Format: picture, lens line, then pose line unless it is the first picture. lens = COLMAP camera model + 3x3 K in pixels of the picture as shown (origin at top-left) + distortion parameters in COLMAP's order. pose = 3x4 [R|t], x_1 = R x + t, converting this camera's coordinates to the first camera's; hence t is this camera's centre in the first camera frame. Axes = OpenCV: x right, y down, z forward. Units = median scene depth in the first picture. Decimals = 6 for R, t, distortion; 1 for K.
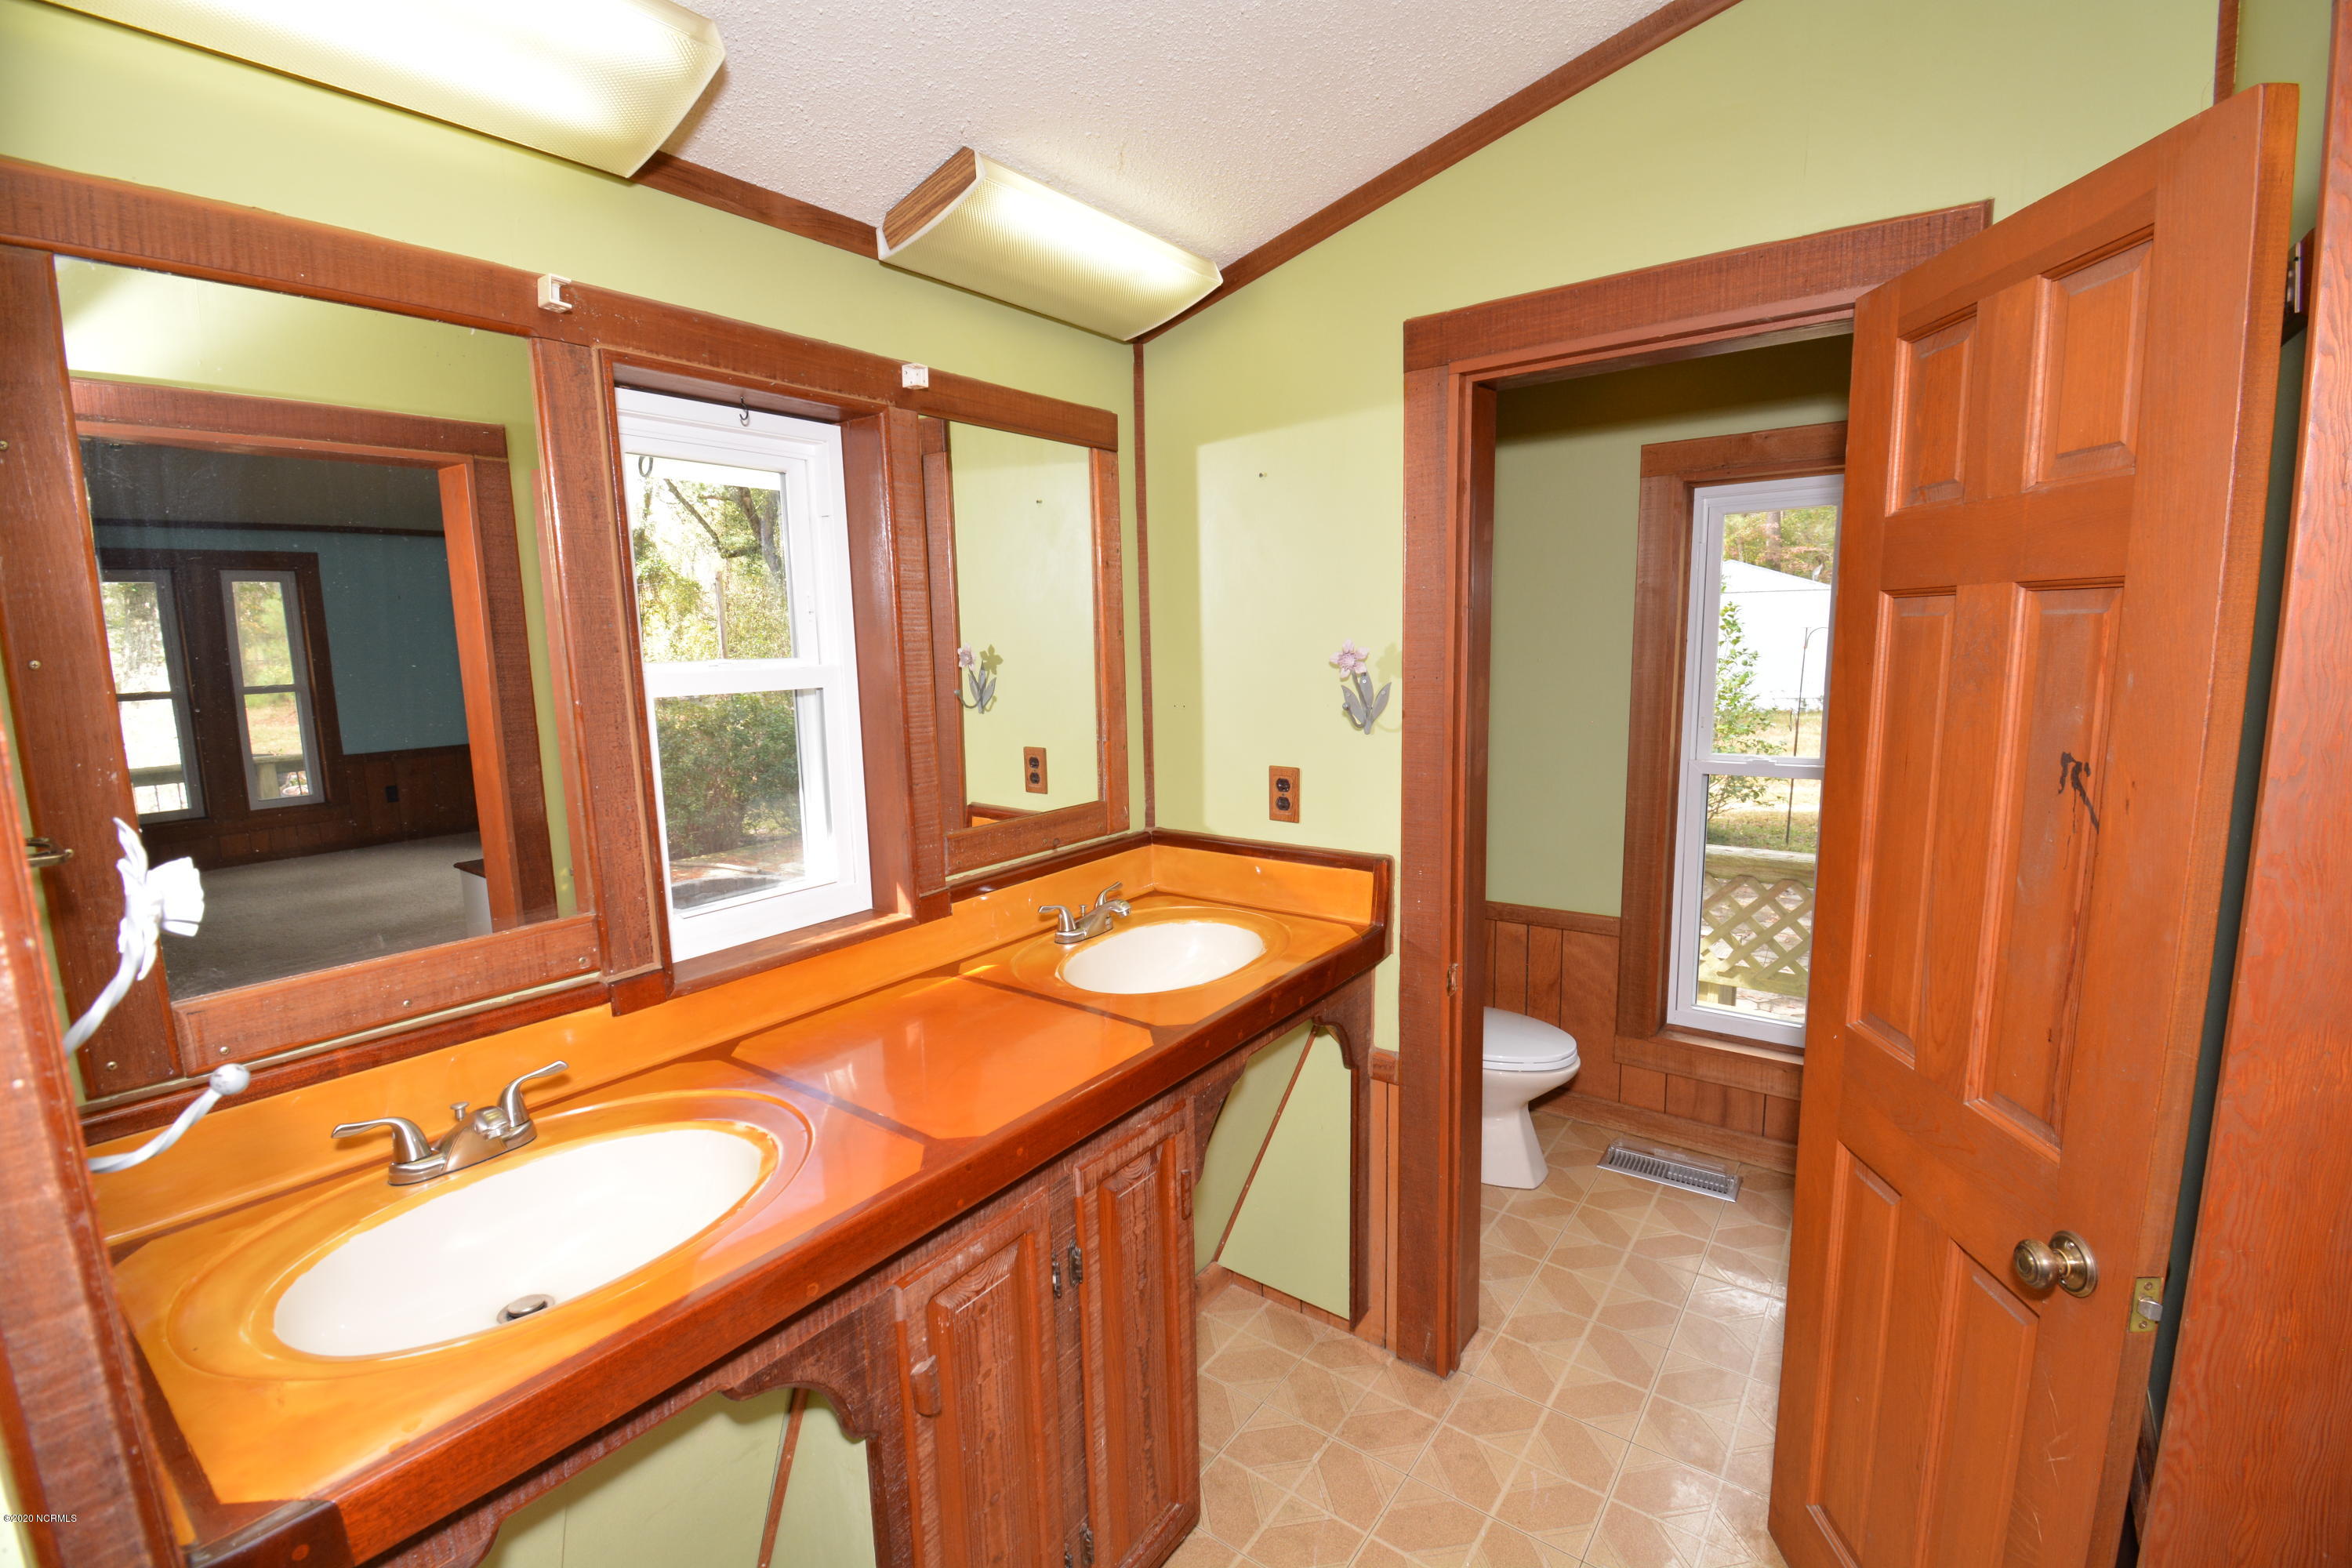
lens RADIAL K [[1013.4, 0, 1176.0], [0, 1013.4, 784.0], [0, 0, 1]] dist [0.001646, -0.018495]
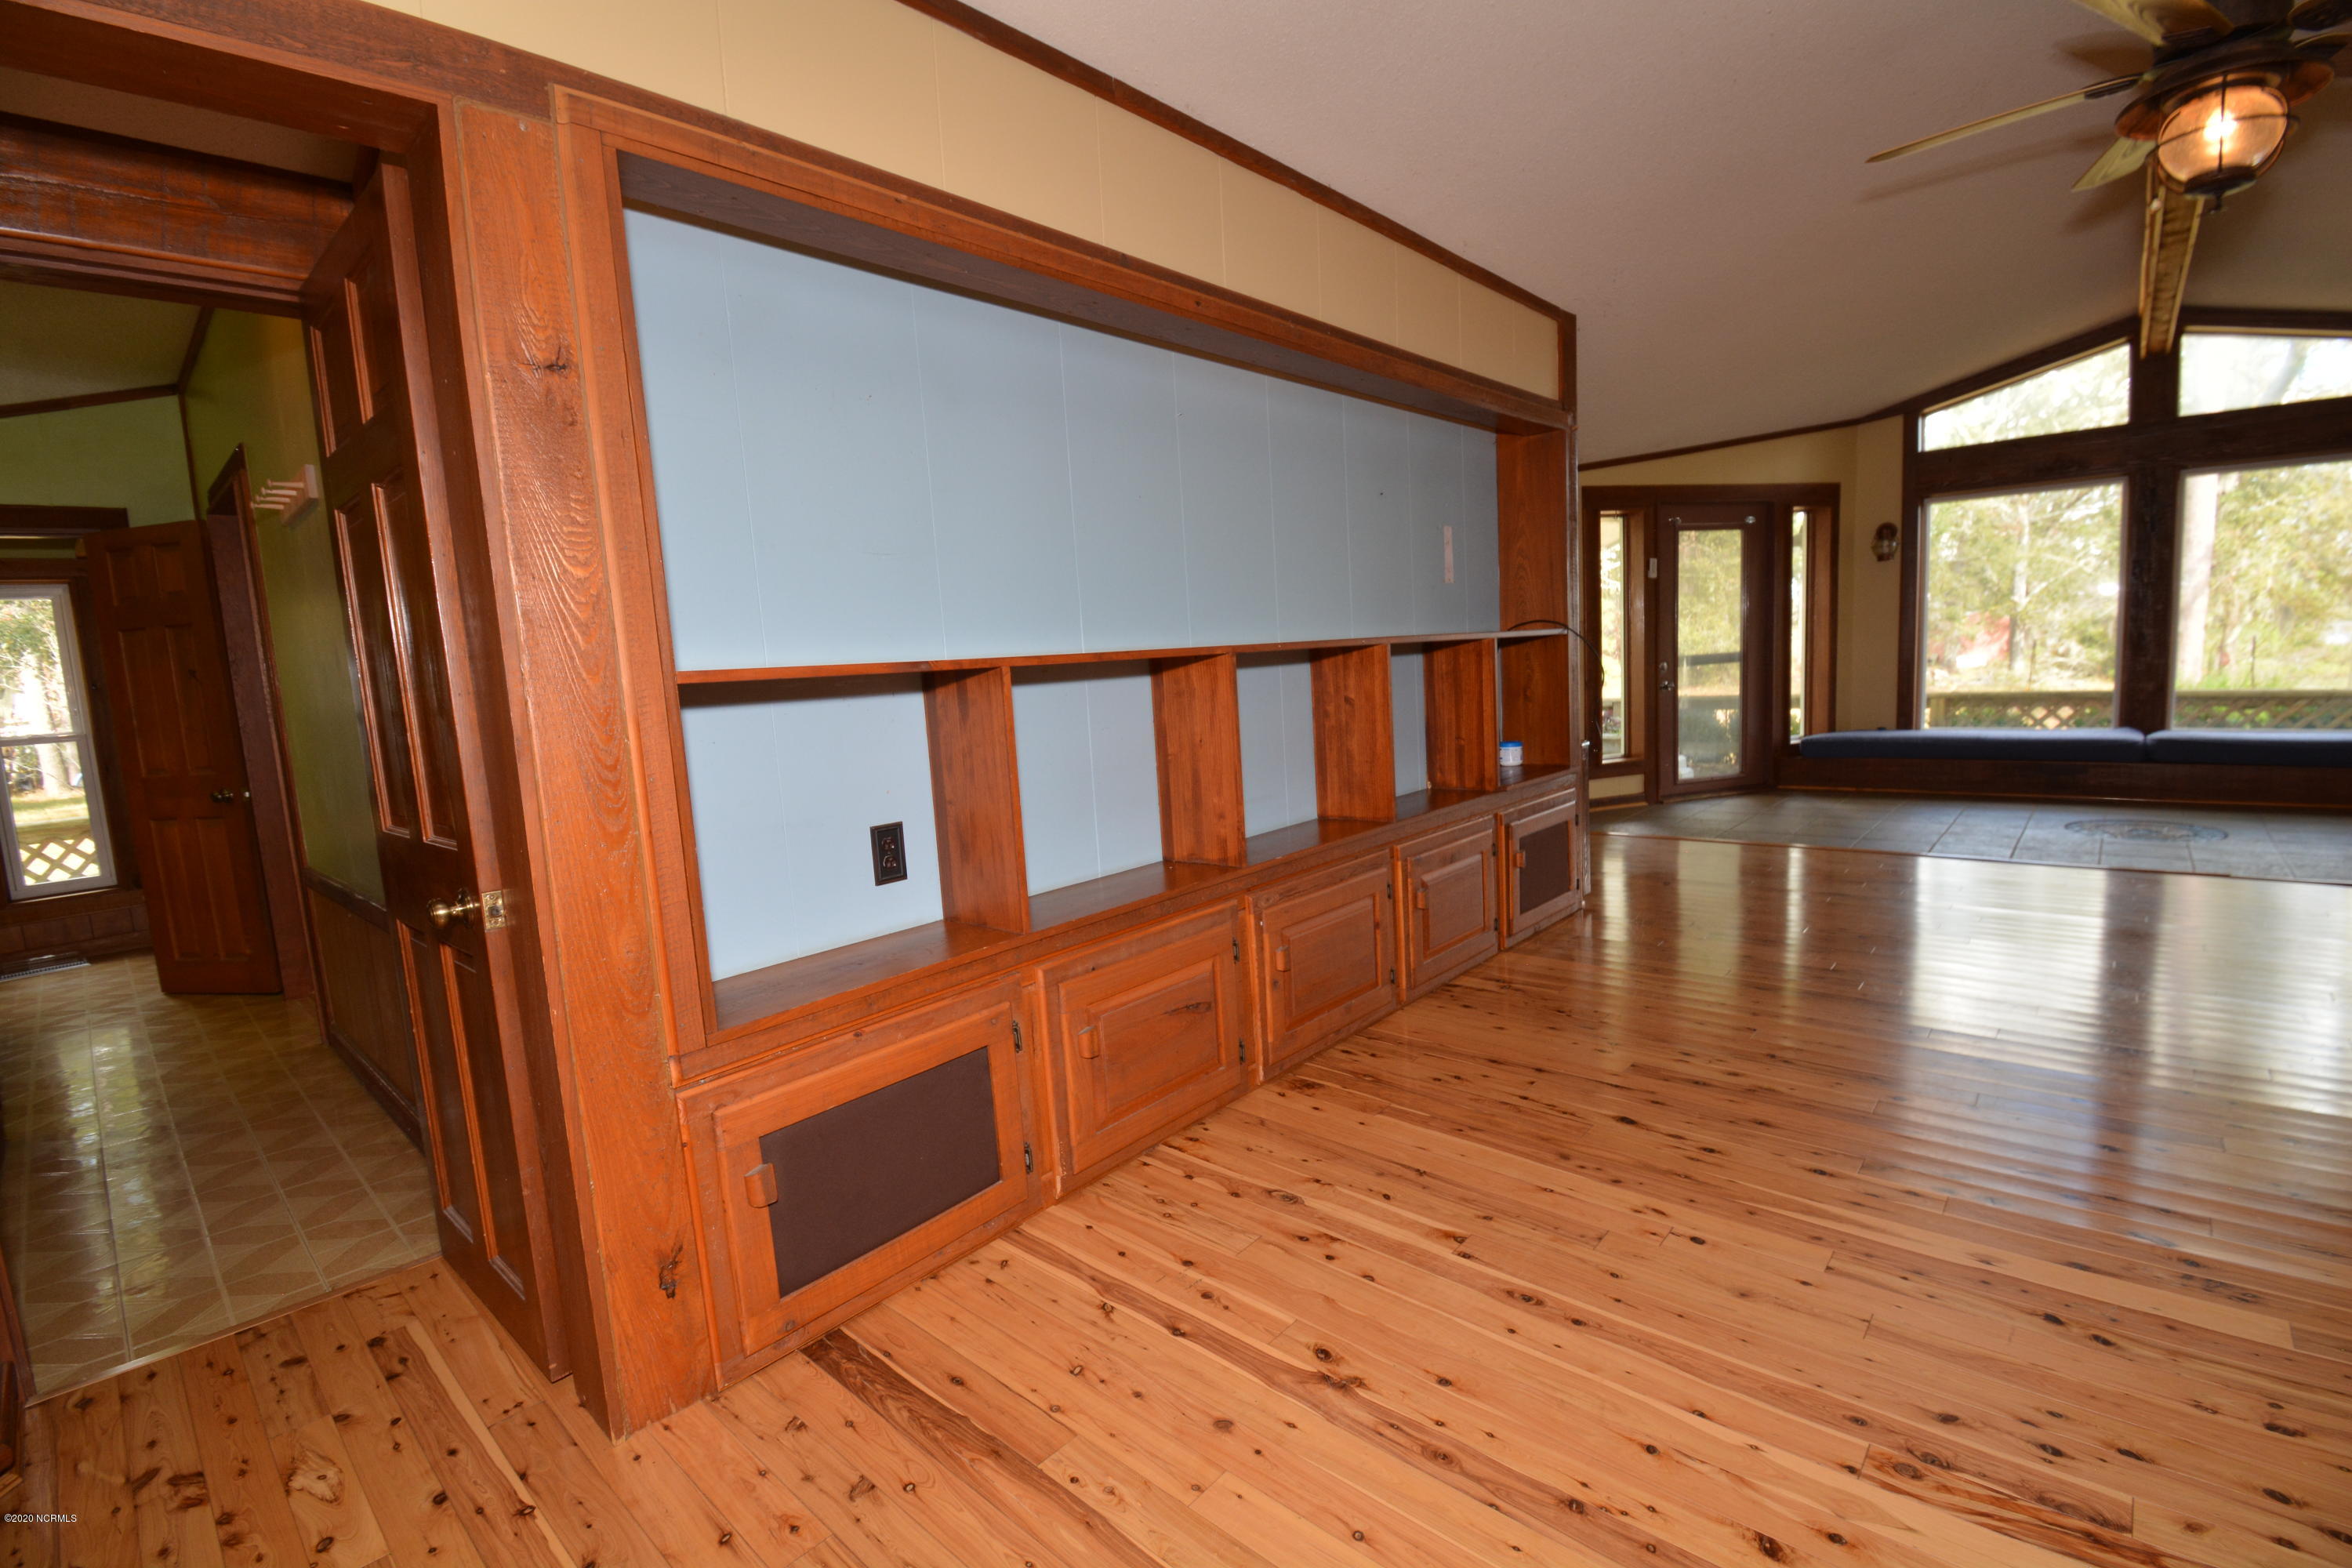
lens RADIAL K [[1028.6, 0, 1181.1], [0, 1028.6, 785.8], [0, 0, 1]] dist [0.005051, -0.018054]
pose [[0.086845, -0.103577, 0.990823, -1.430222], [0.198552, 0.976426, 0.084669, 0.441321], [-0.976235, 0.189377, 0.105363, -1.617176]]
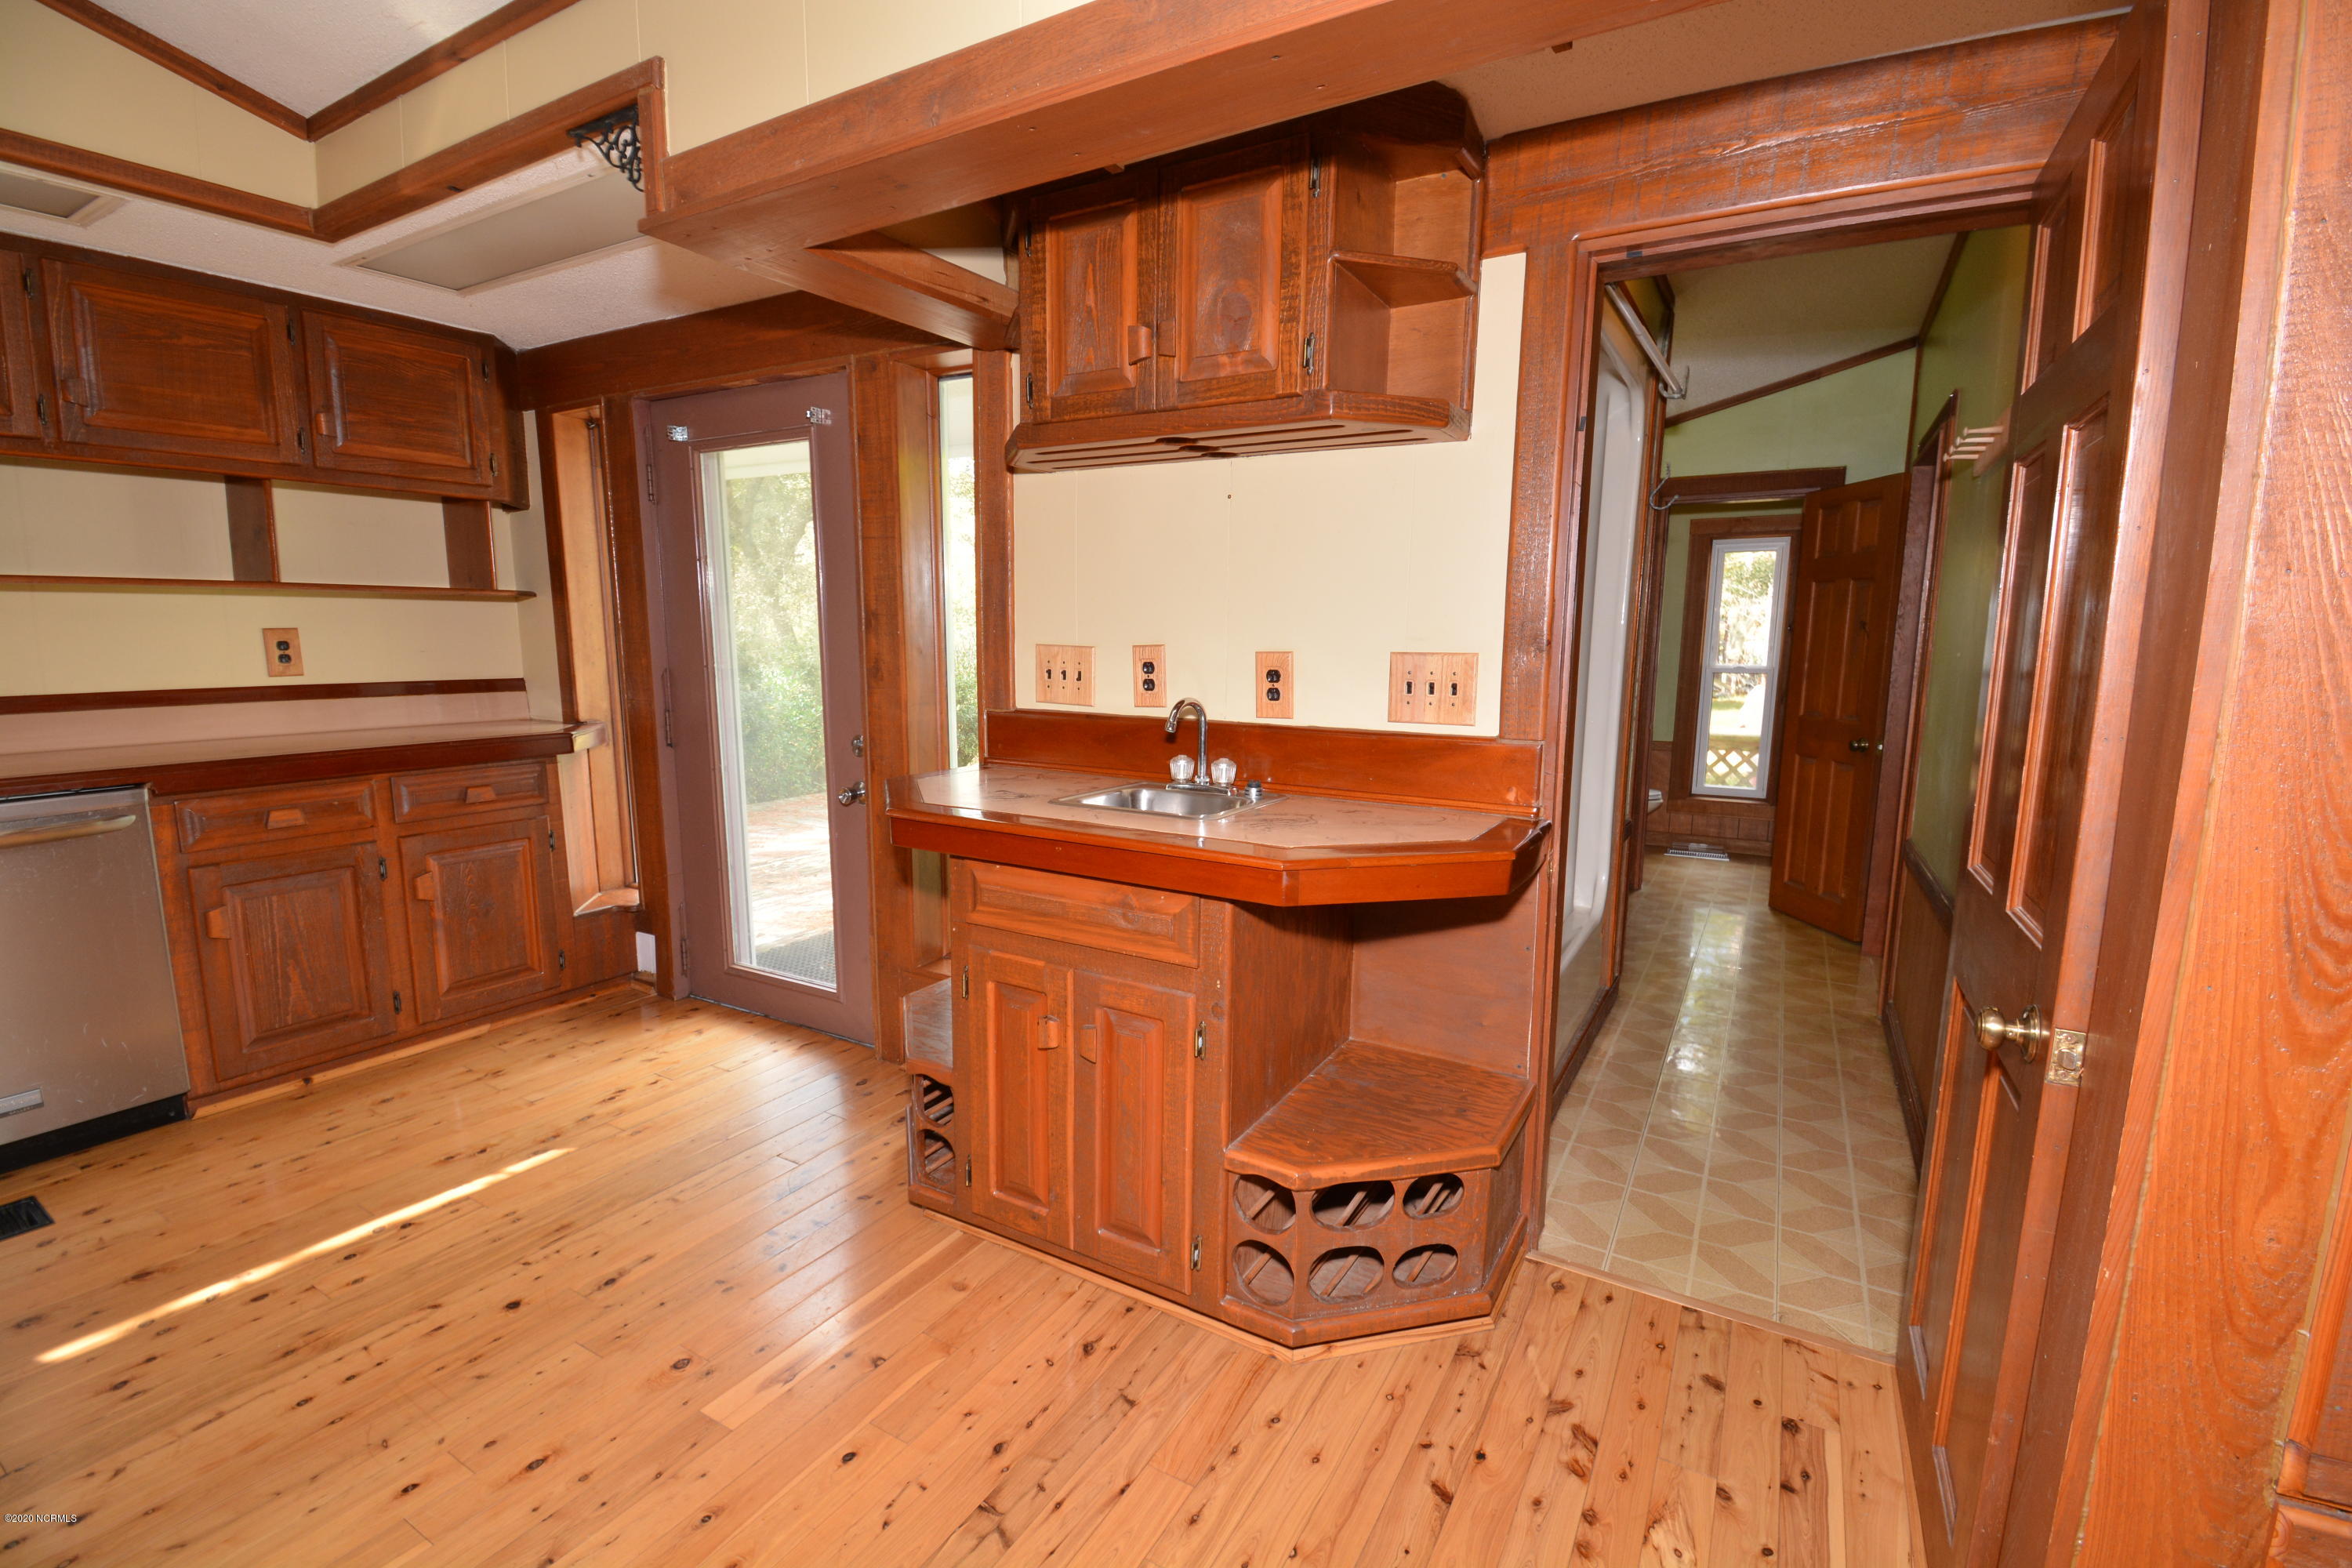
lens RADIAL K [[1036.0, 0, 1202.7], [0, 1036.0, 790.2], [0, 0, 1]] dist [0.001920, -0.013537]
pose [[0.990641, 0.013111, 0.135864, -1.210374], [-0.013518, 0.999906, 0.002076, 0.357924], [-0.135824, -0.003893, 0.990725, -1.460226]]
